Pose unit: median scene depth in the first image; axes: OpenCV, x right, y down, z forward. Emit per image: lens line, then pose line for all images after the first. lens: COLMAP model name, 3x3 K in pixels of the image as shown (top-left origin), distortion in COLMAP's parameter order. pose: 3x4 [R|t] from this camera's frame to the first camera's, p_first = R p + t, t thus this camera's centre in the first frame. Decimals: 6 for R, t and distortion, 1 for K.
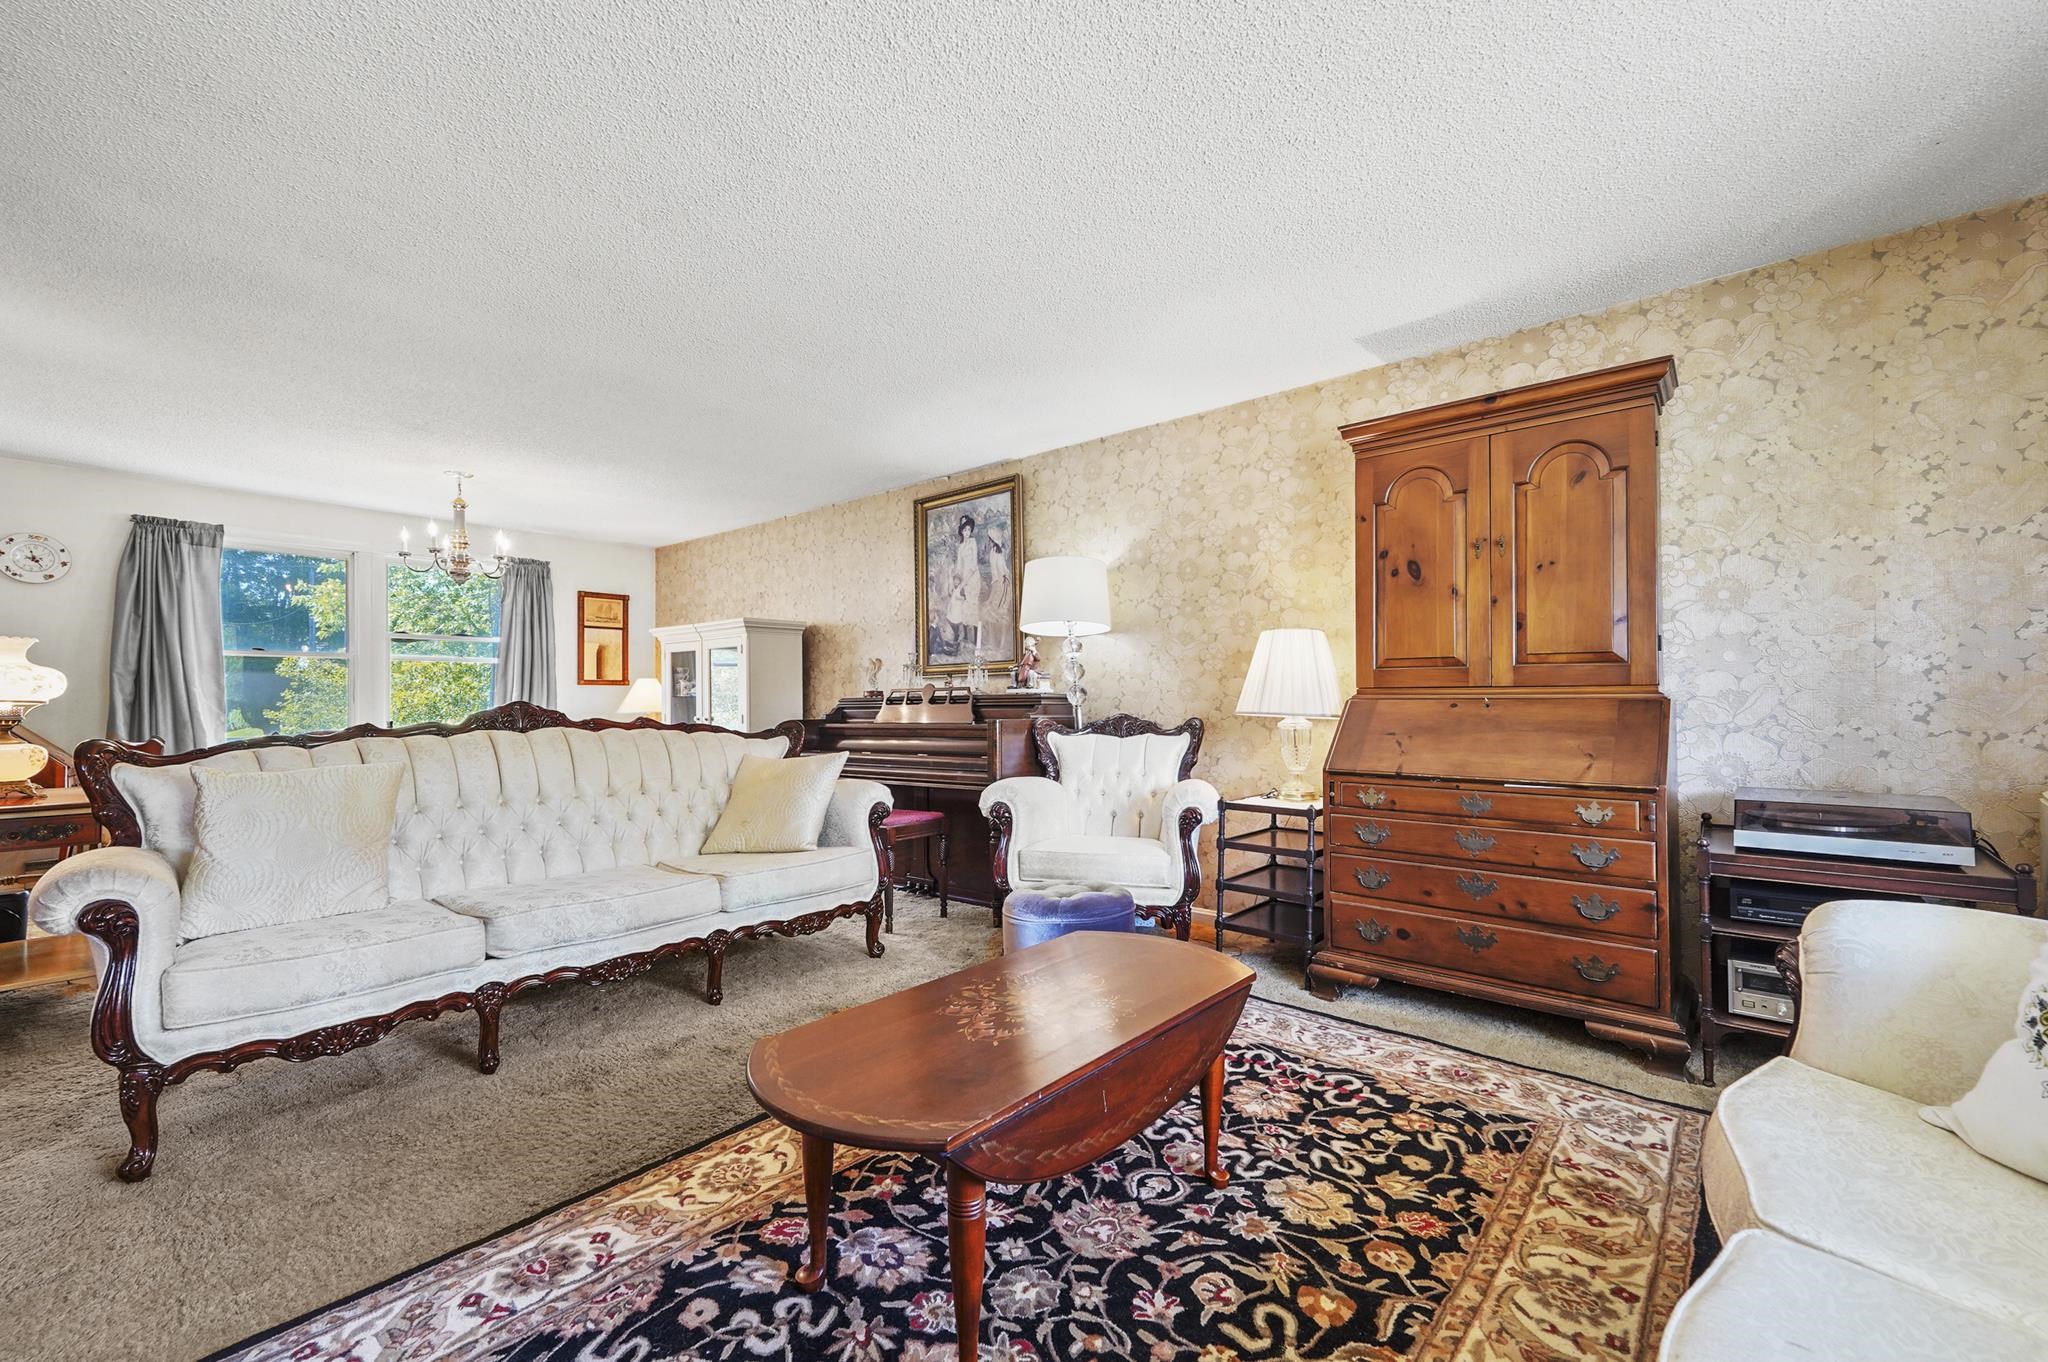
lens RADIAL K [[836.2, 0, 1023.5], [0, 836.2, 686.6], [0, 0, 1]] dist [0.011421, -0.002308]
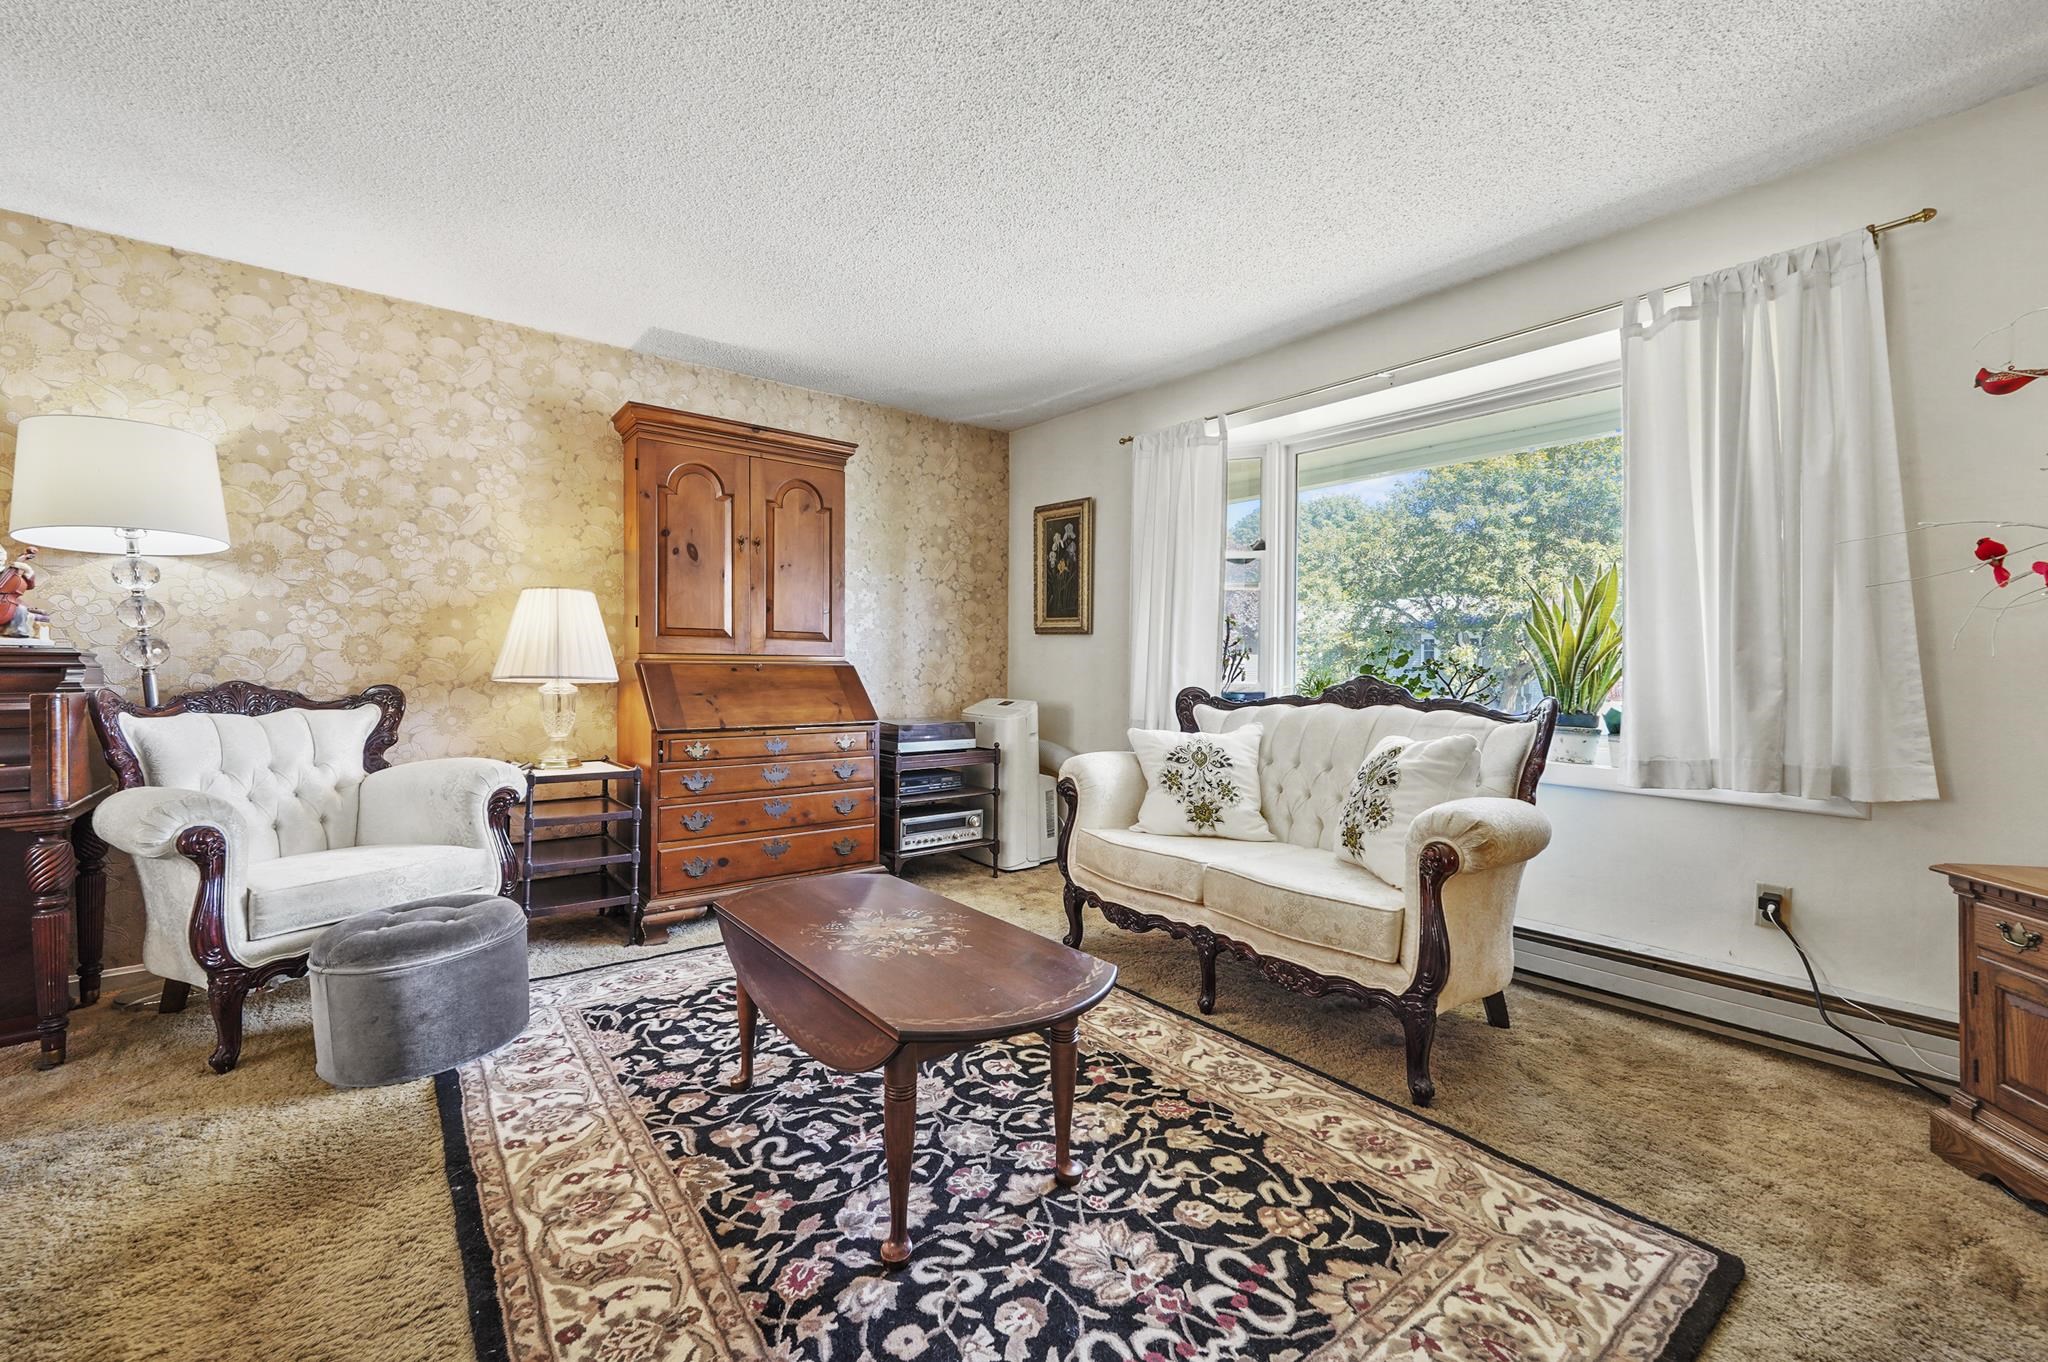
lens RADIAL K [[836.2, 0, 1018.1], [0, 836.2, 667.7], [0, 0, 1]] dist [0.011421, -0.002308]
pose [[0.195470, 0.005115, 0.980696, -0.994295], [-0.022476, 0.999747, -0.000735, 0.018357], [-0.980452, -0.021898, 0.195536, 0.577611]]
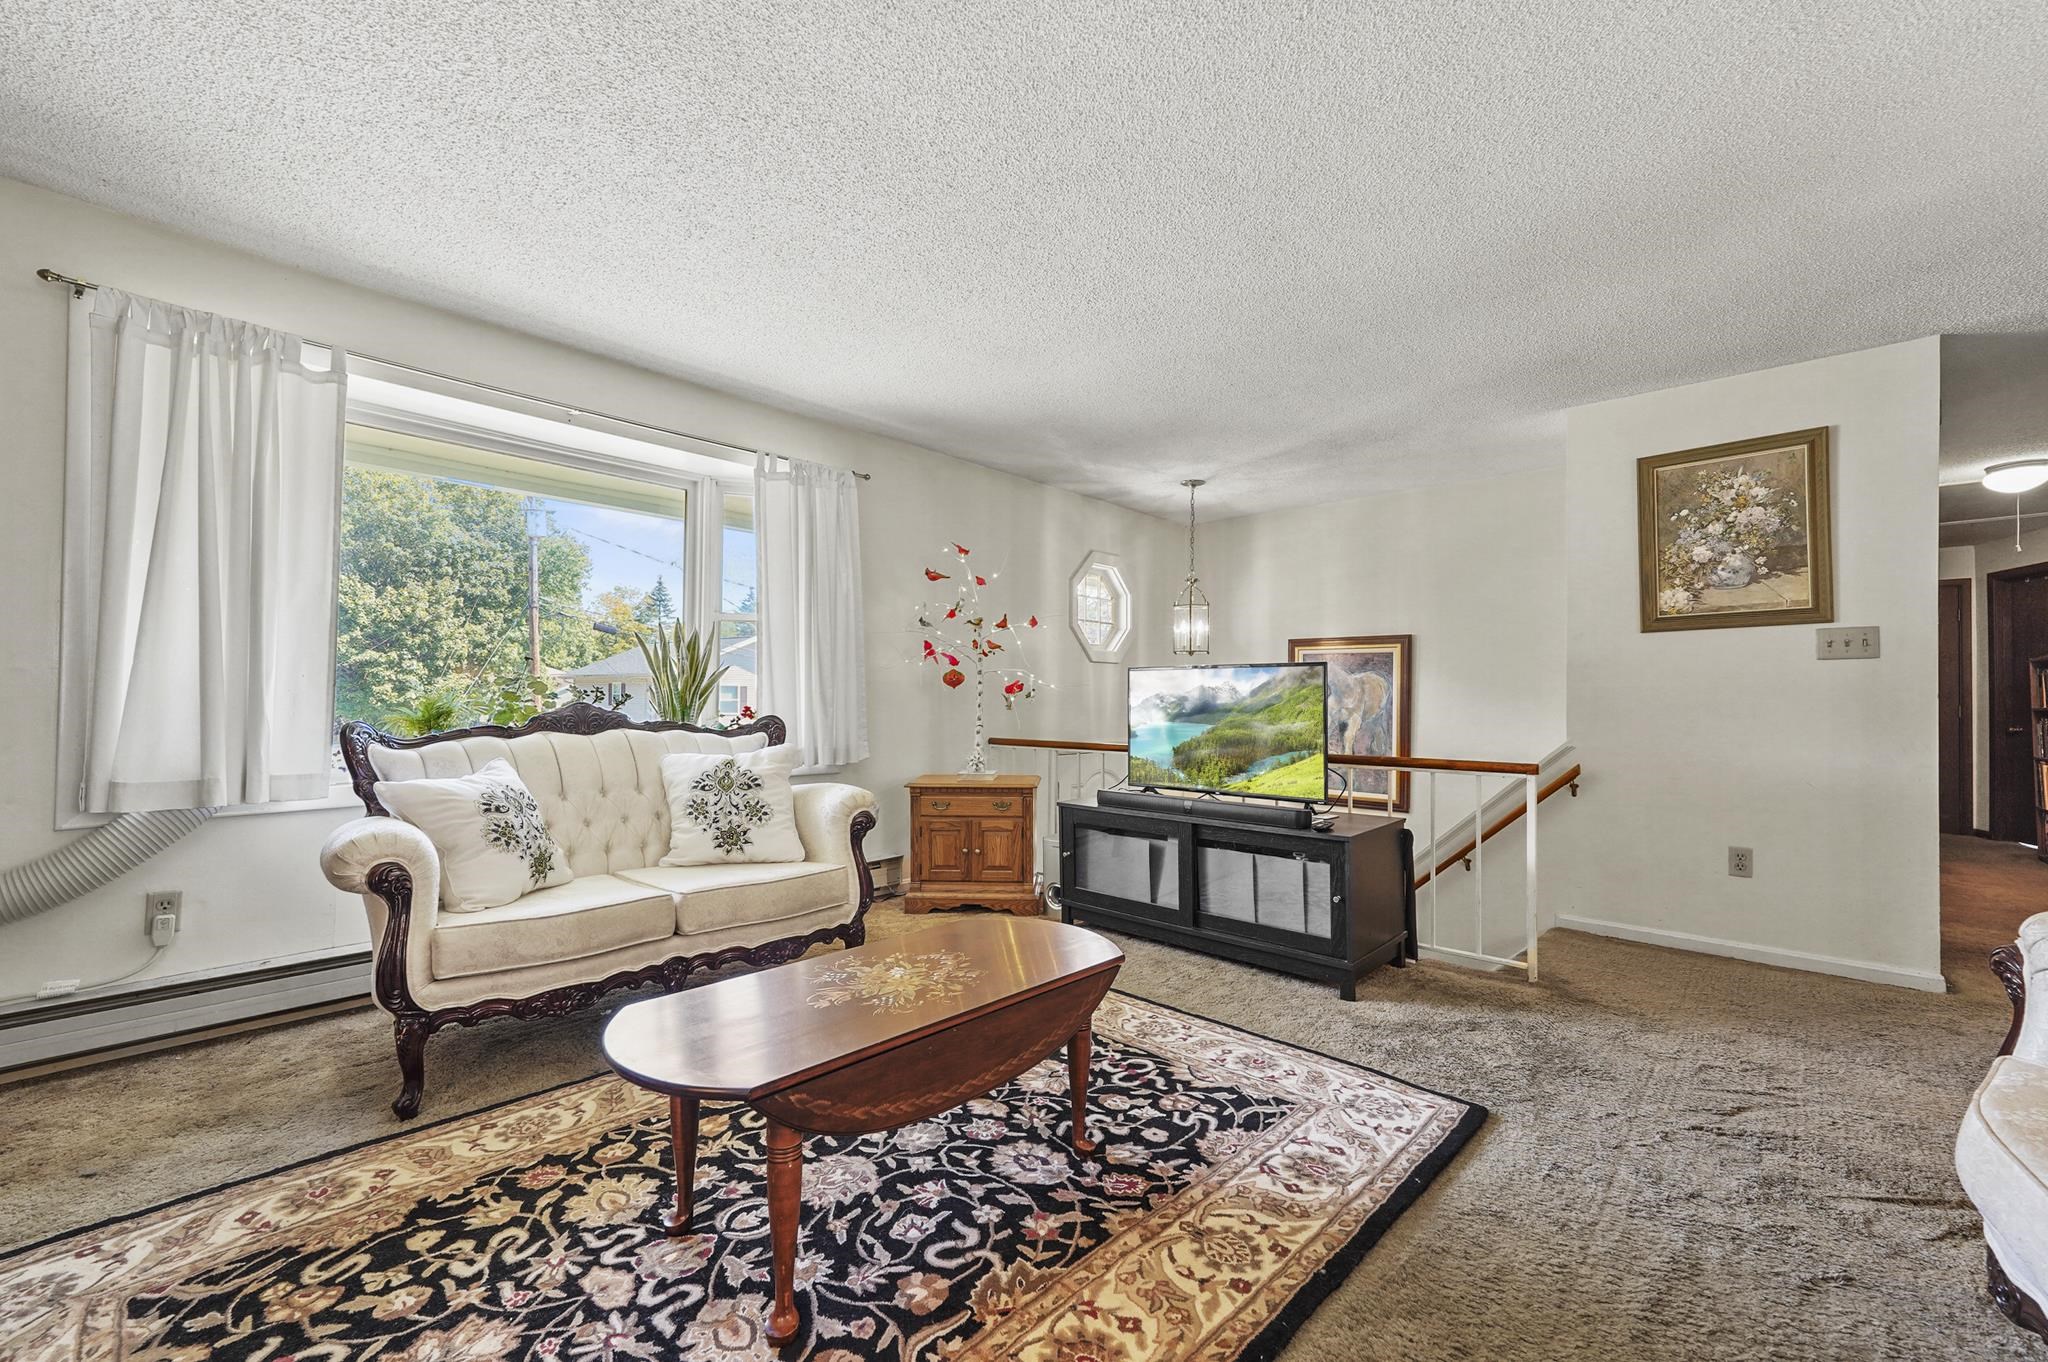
lens RADIAL K [[836.2, 0, 1015.2], [0, 836.2, 692.0], [0, 0, 1]] dist [0.011421, -0.002308]
pose [[-0.998195, -0.000290, 0.060059, -0.188768], [-0.001646, 0.999745, -0.022528, 0.034201], [-0.060037, -0.022586, -0.997941, 1.928568]]
